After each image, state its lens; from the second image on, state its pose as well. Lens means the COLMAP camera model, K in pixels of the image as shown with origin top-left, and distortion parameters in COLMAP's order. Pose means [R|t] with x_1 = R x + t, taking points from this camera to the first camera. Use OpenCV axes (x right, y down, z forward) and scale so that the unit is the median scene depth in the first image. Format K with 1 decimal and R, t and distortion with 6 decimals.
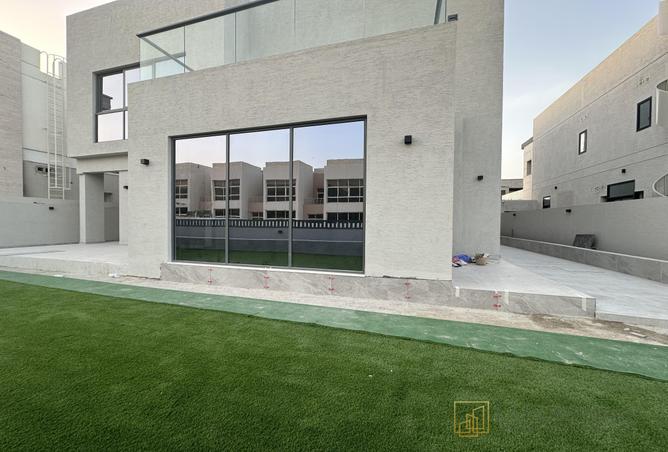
lens RADIAL K [[266.2, 0, 329.3], [0, 266.2, 223.7], [0, 0, 1]] dist [0.001831, 0.000485]
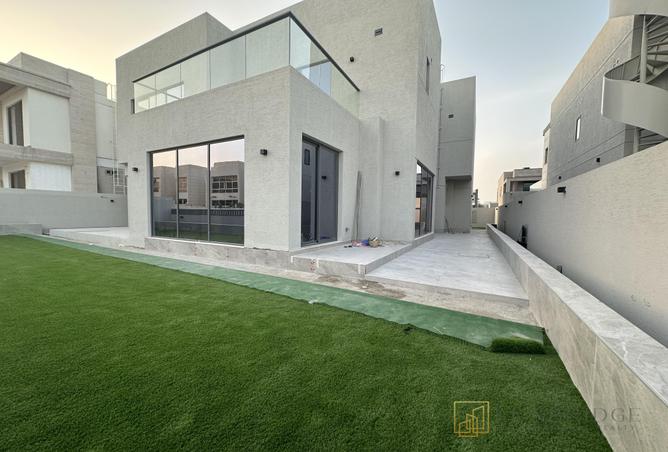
lens RADIAL K [[266.2, 0, 336.5], [0, 266.2, 226.8], [0, 0, 1]] dist [0.001831, 0.000485]
pose [[0.980123, 0.016573, -0.197699, 0.747121], [-0.008134, 0.999024, 0.043425, 0.013866], [0.198226, -0.040954, 0.979300, -0.257552]]
